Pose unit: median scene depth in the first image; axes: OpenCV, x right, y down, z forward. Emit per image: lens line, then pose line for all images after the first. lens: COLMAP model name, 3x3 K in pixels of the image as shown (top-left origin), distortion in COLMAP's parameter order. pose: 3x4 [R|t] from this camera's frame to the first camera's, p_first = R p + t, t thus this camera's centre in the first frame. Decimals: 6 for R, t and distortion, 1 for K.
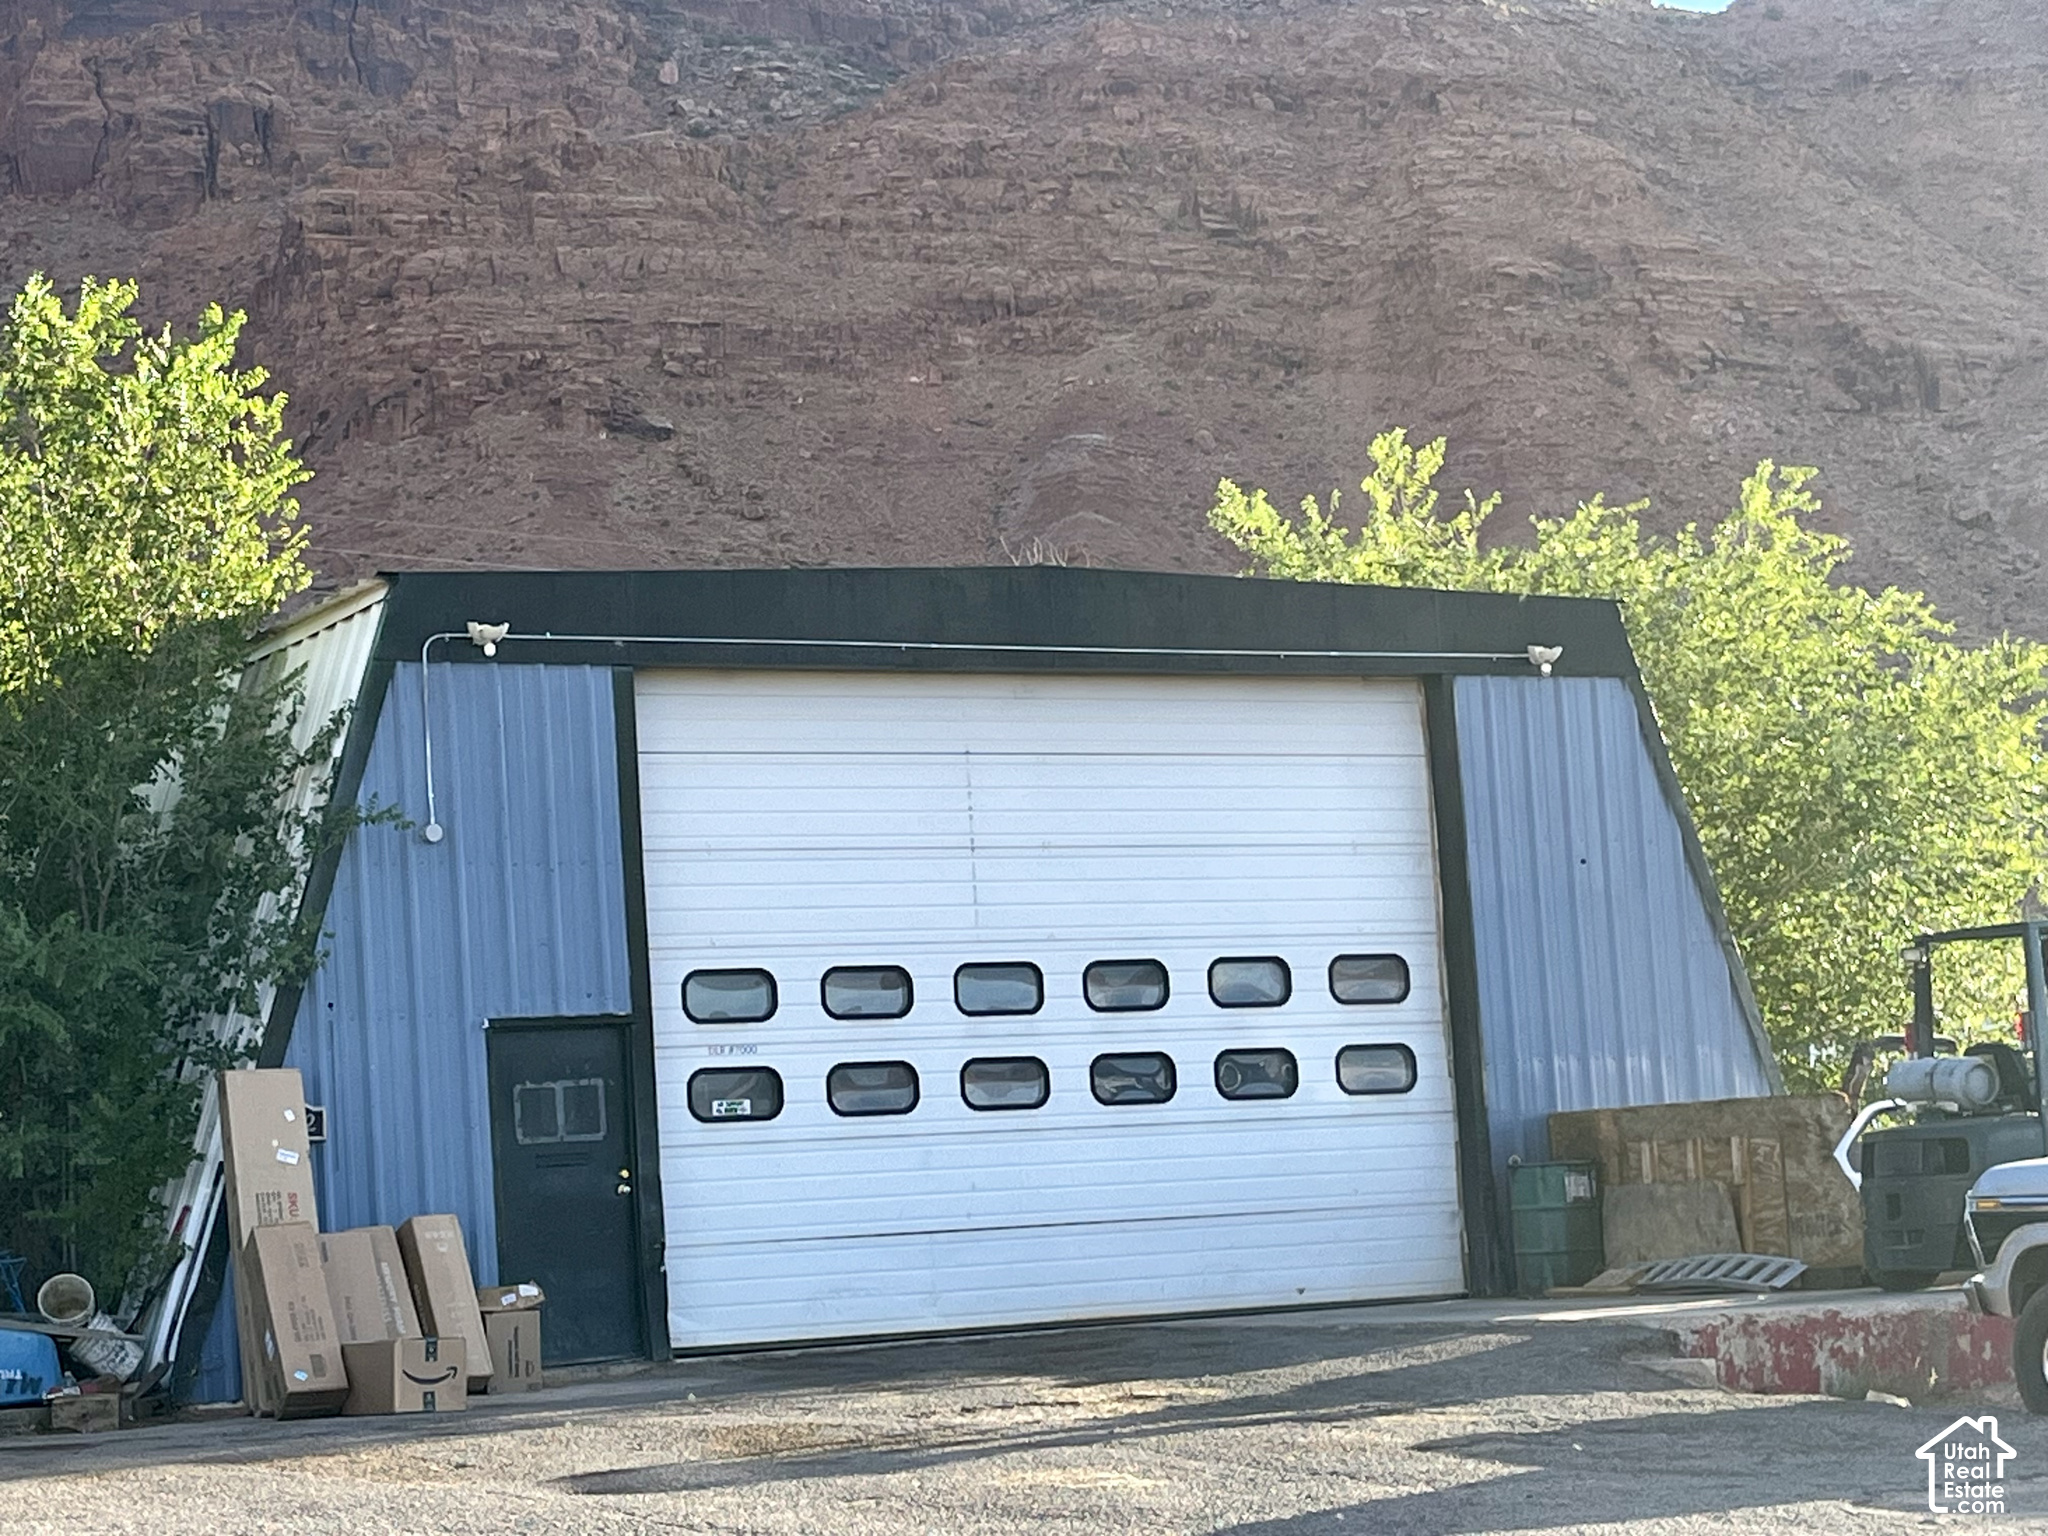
lens RADIAL K [[4218.5, 0, 1013.9], [0, 4218.5, 758.0], [0, 0, 1]] dist [0.155458, 0.000000]
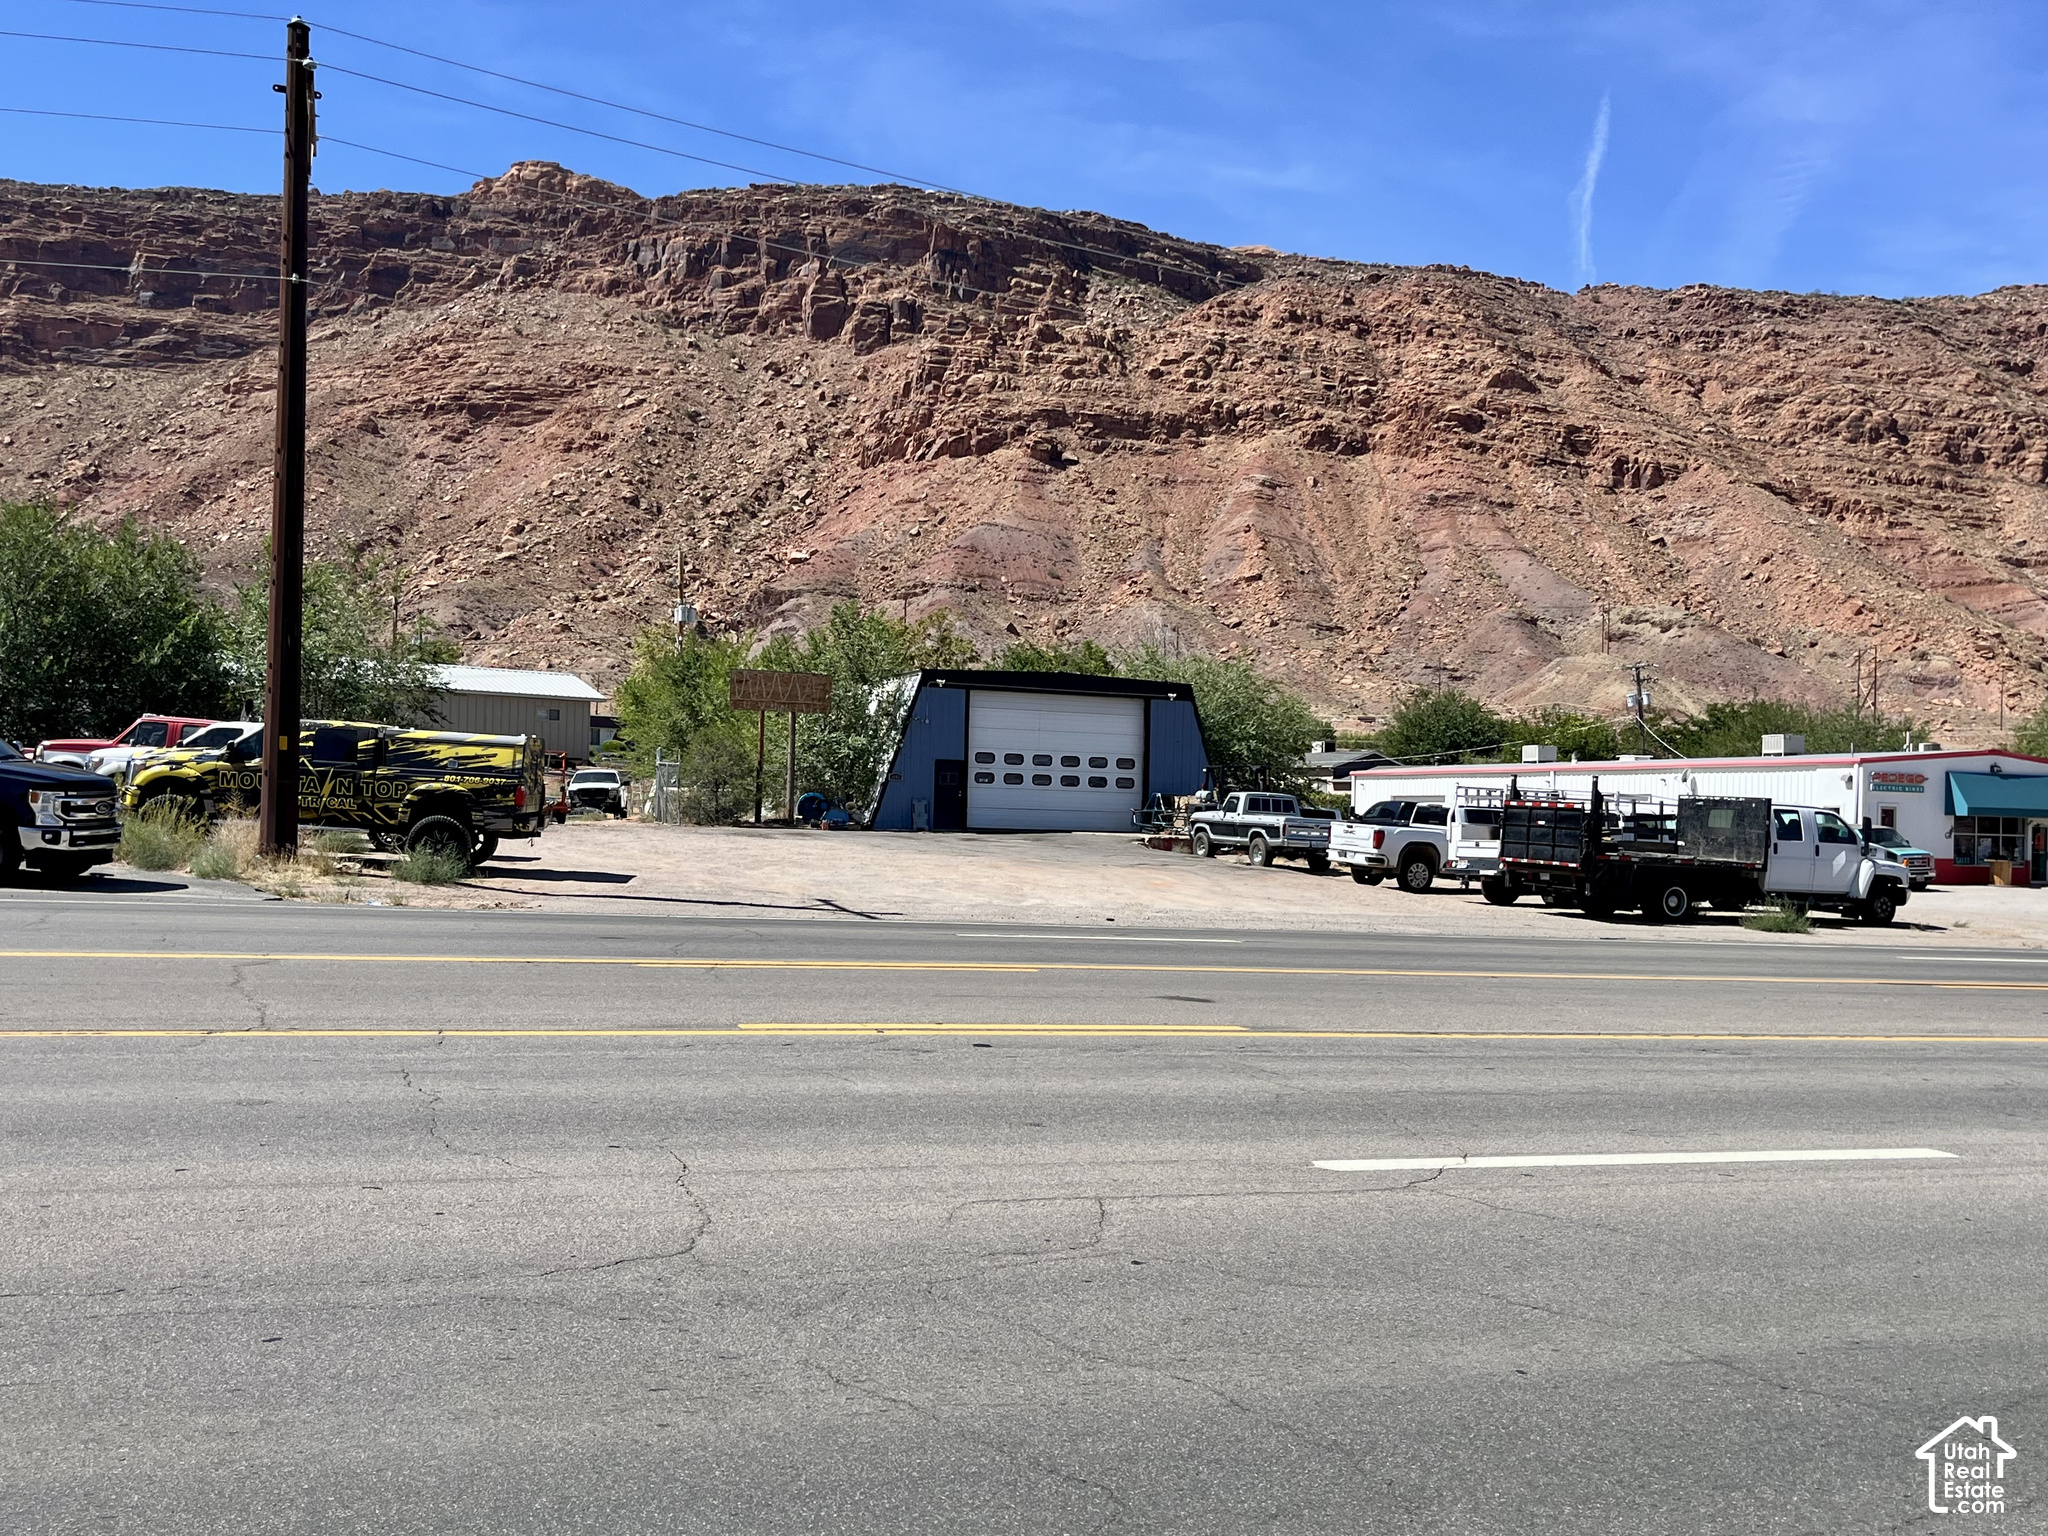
lens RADIAL K [[1886.1, 0, 1039.2], [0, 1886.1, 776.9], [0, 0, 1]] dist [0.092789, 0.000000]
pose [[0.992265, 0.085567, -0.089936, 0.169811], [-0.076918, 0.992444, 0.095593, -0.118992], [0.097436, -0.087936, 0.991349, -1.019431]]
